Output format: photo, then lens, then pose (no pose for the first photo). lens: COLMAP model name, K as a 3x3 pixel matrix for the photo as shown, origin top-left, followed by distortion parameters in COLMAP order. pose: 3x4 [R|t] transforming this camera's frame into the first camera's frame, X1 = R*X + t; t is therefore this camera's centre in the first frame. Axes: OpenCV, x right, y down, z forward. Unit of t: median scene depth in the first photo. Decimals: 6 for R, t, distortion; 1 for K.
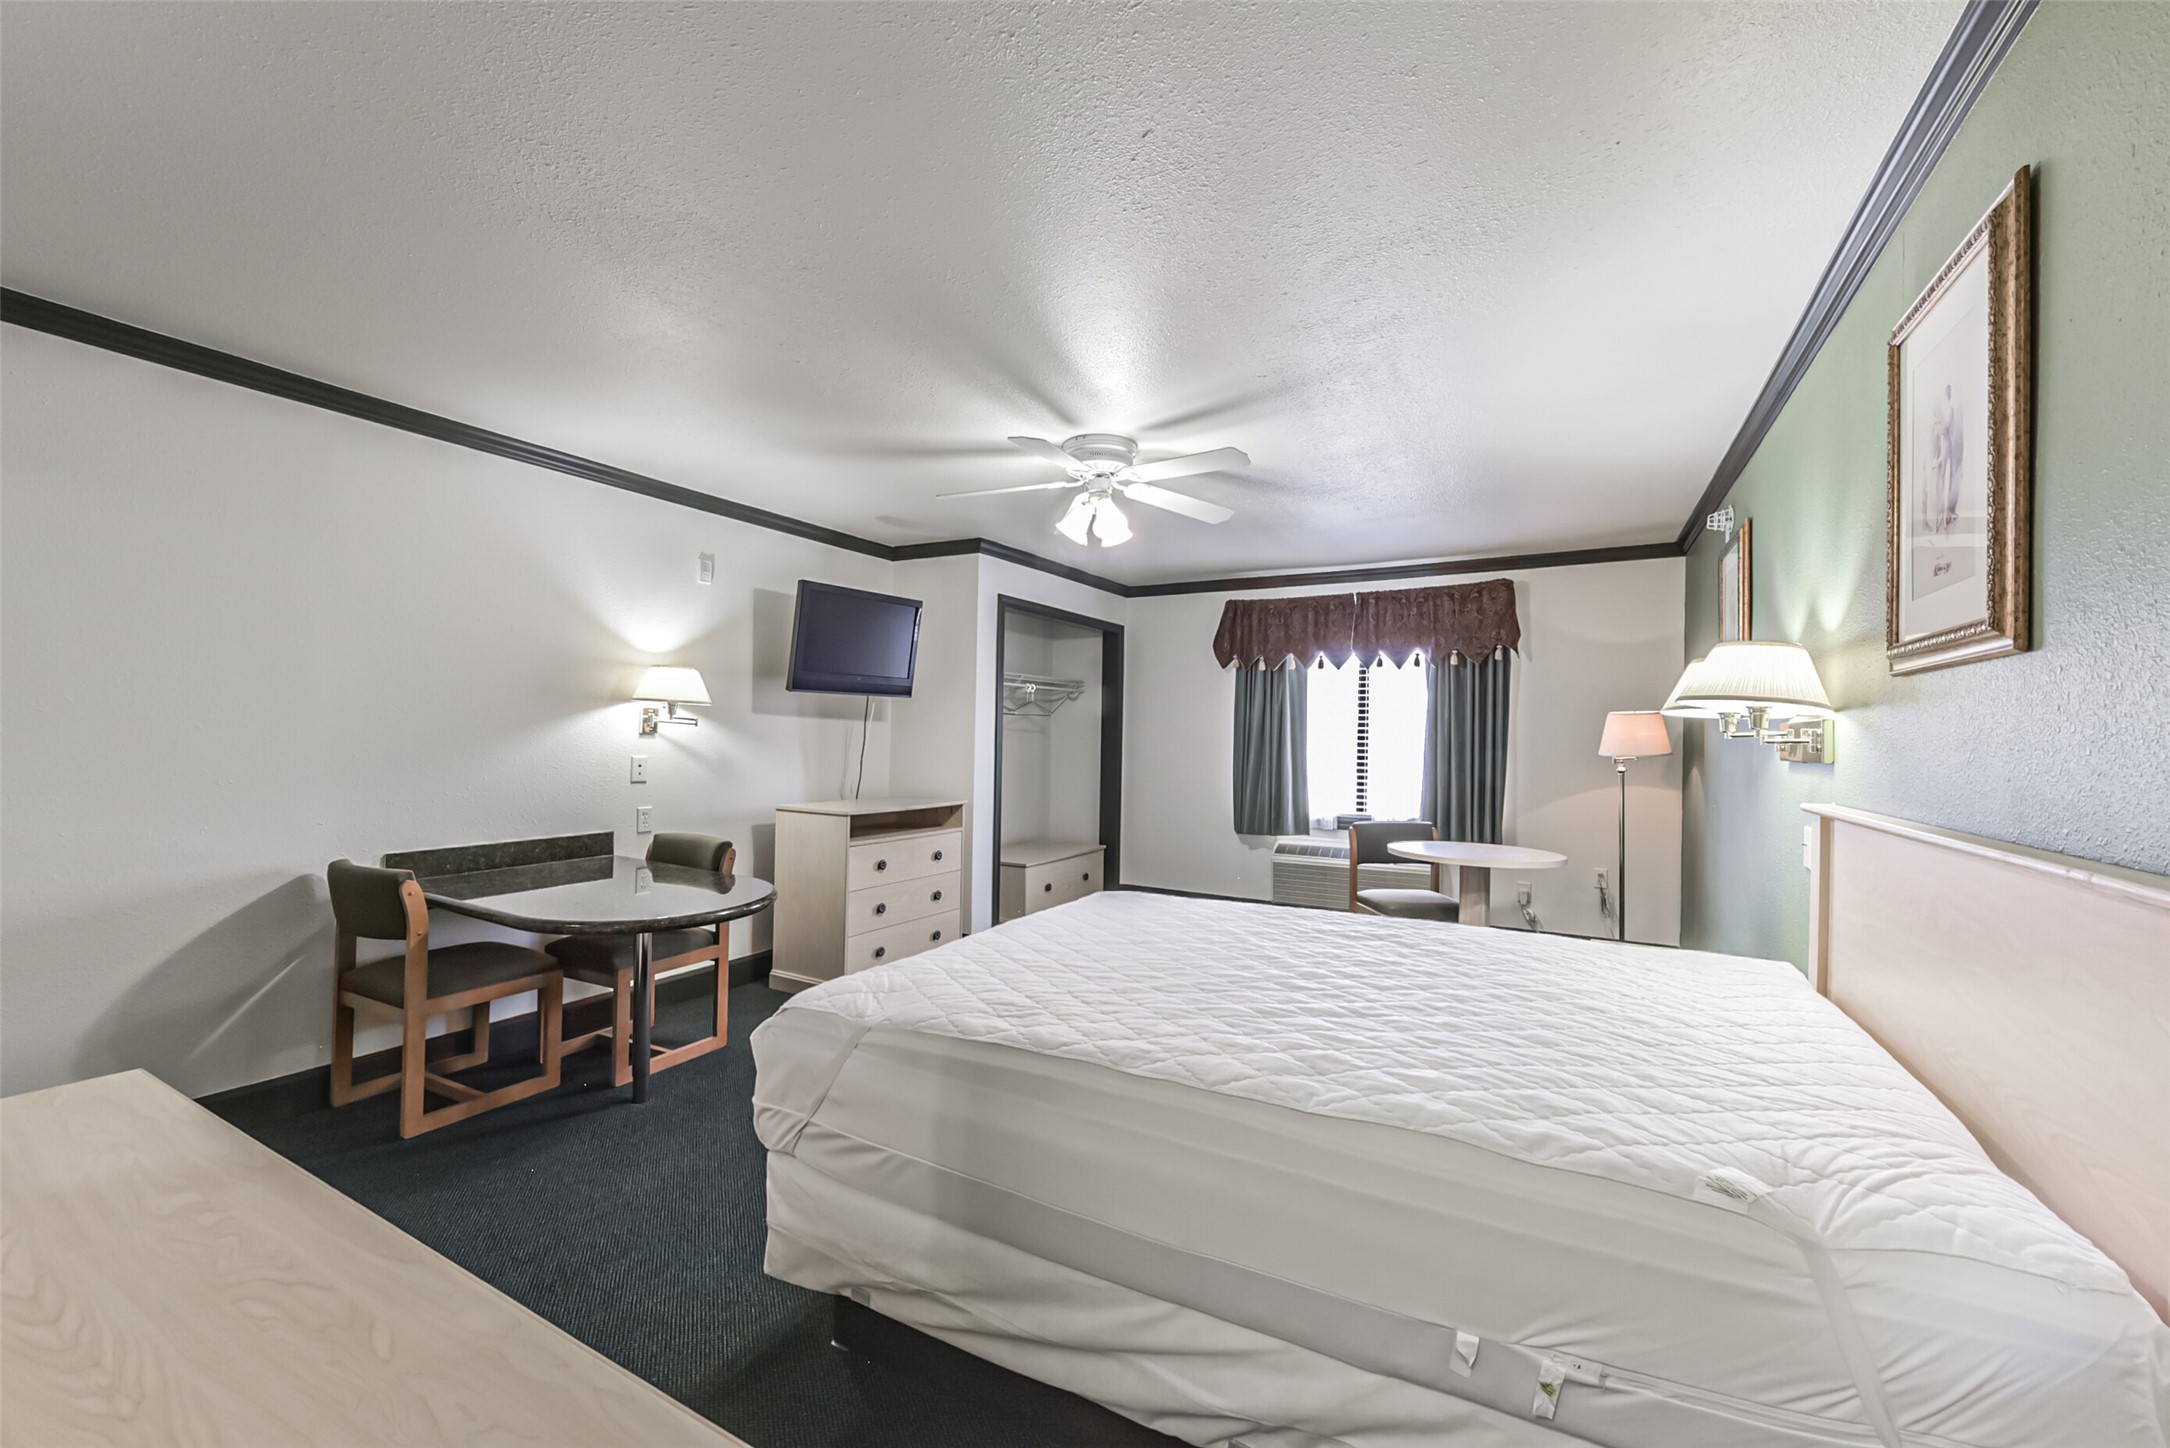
lens RADIAL K [[855.8, 0, 1088.6], [0, 855.8, 731.7], [0, 0, 1]] dist [0.005549, -0.000508]
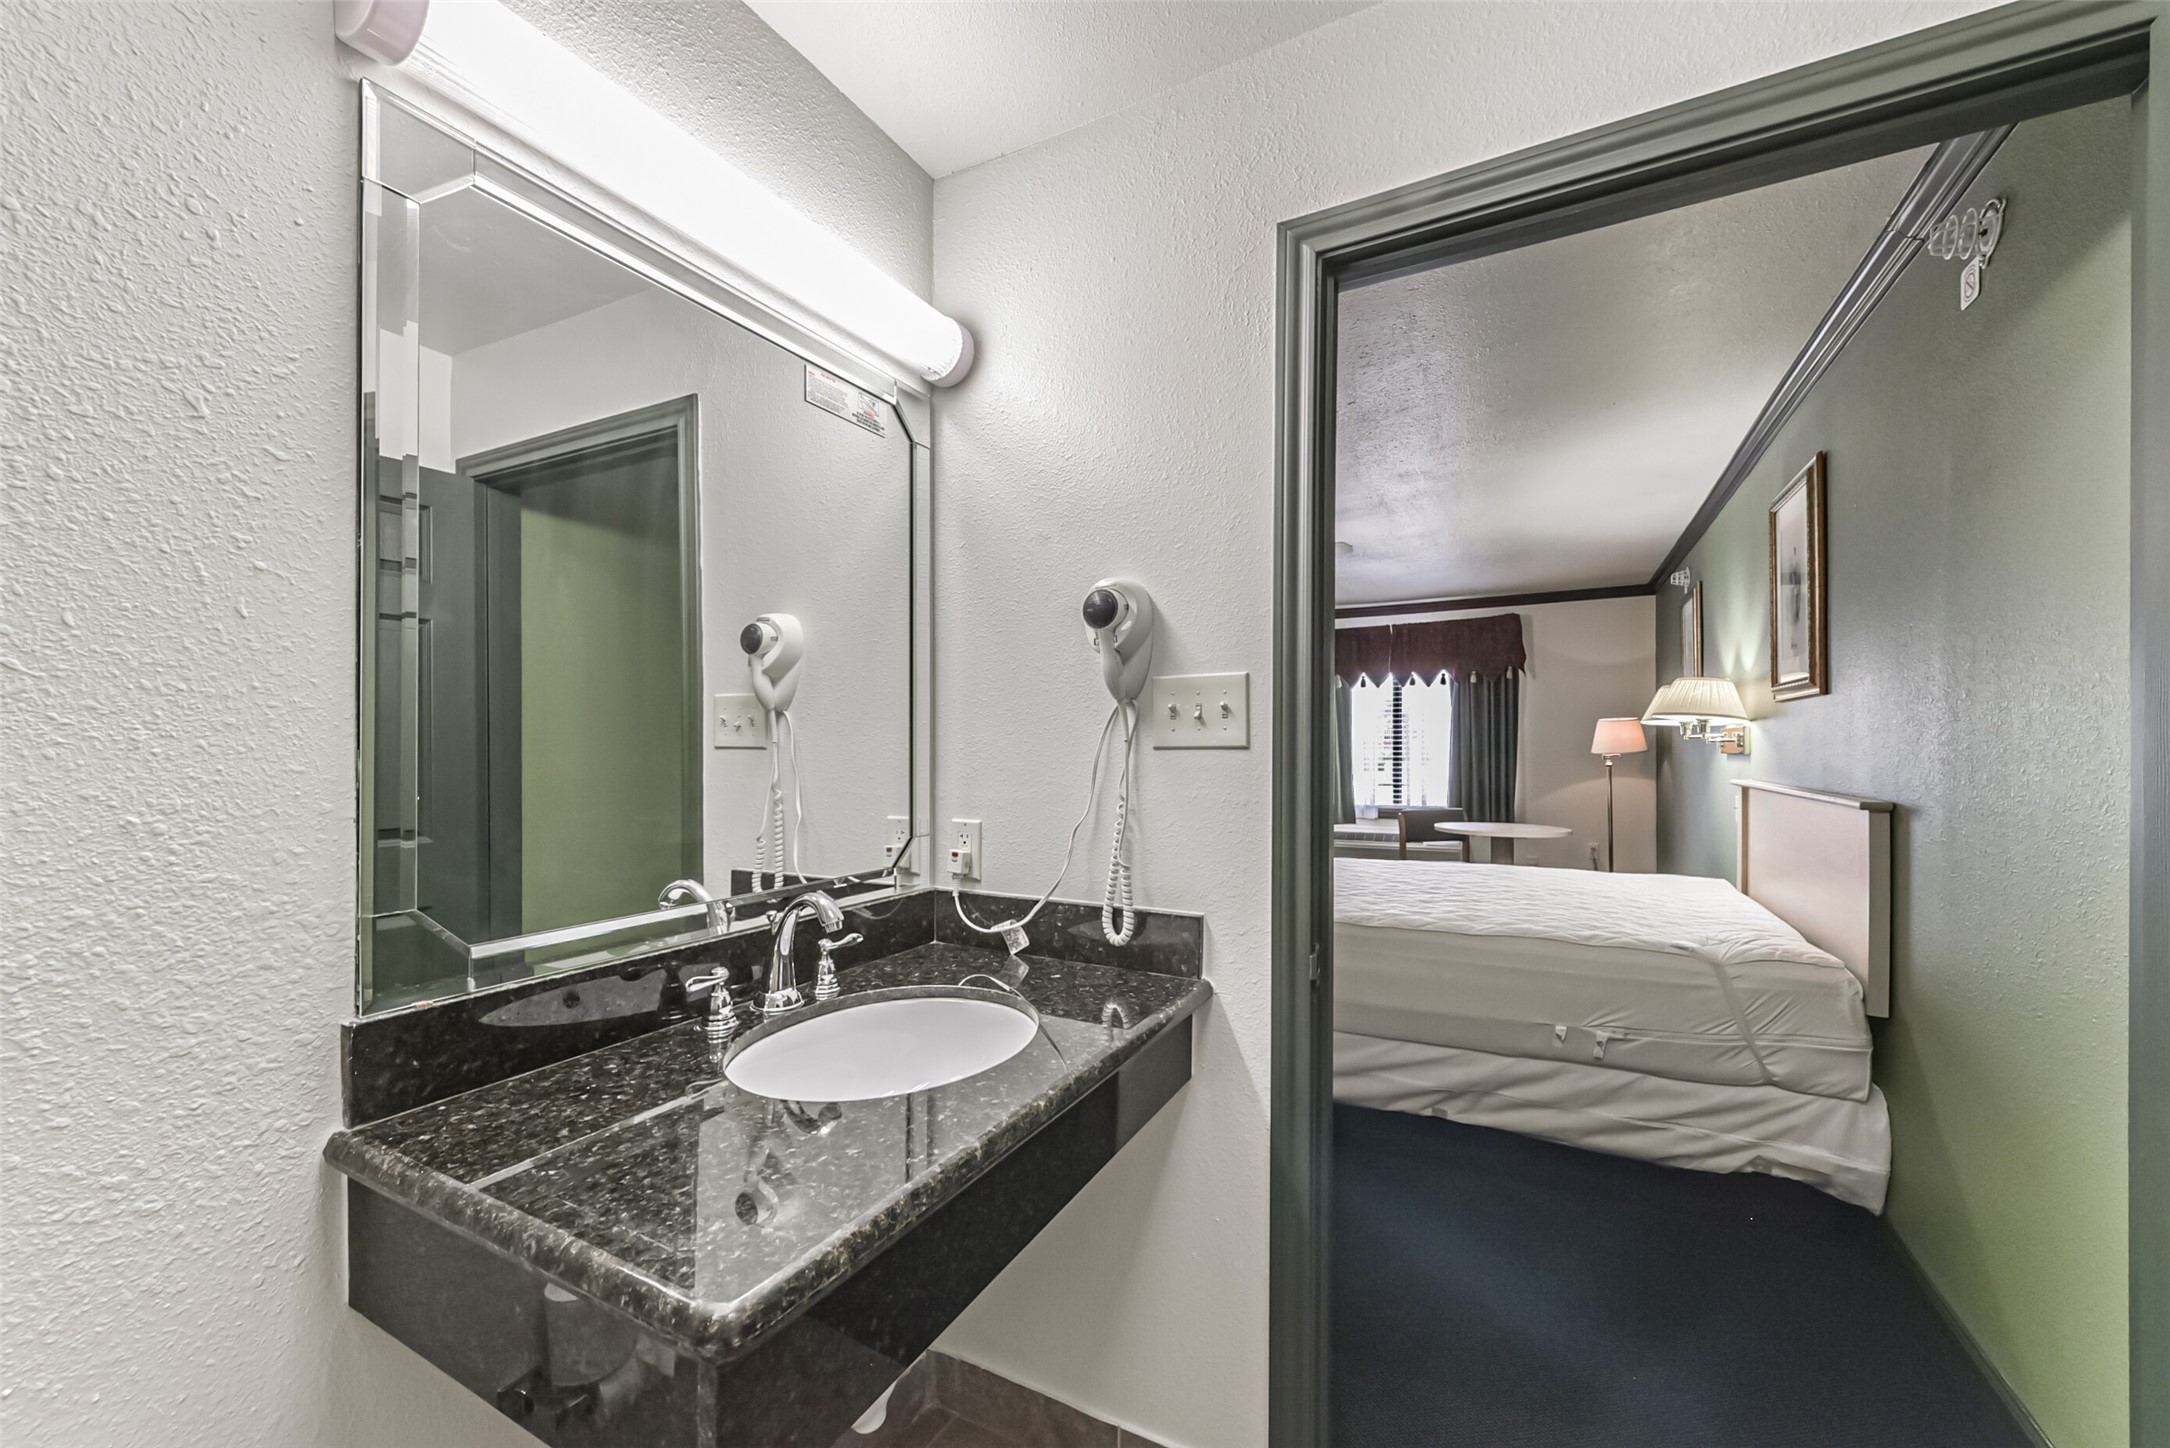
lens RADIAL K [[855.8, 0, 1080.9], [0, 855.8, 740.5], [0, 0, 1]] dist [0.005549, -0.000508]
pose [[0.999693, -0.019723, 0.015013, -0.280593], [0.019725, 0.999805, 0.000050, -0.008914], [-0.015011, 0.000246, 0.999887, -0.405084]]
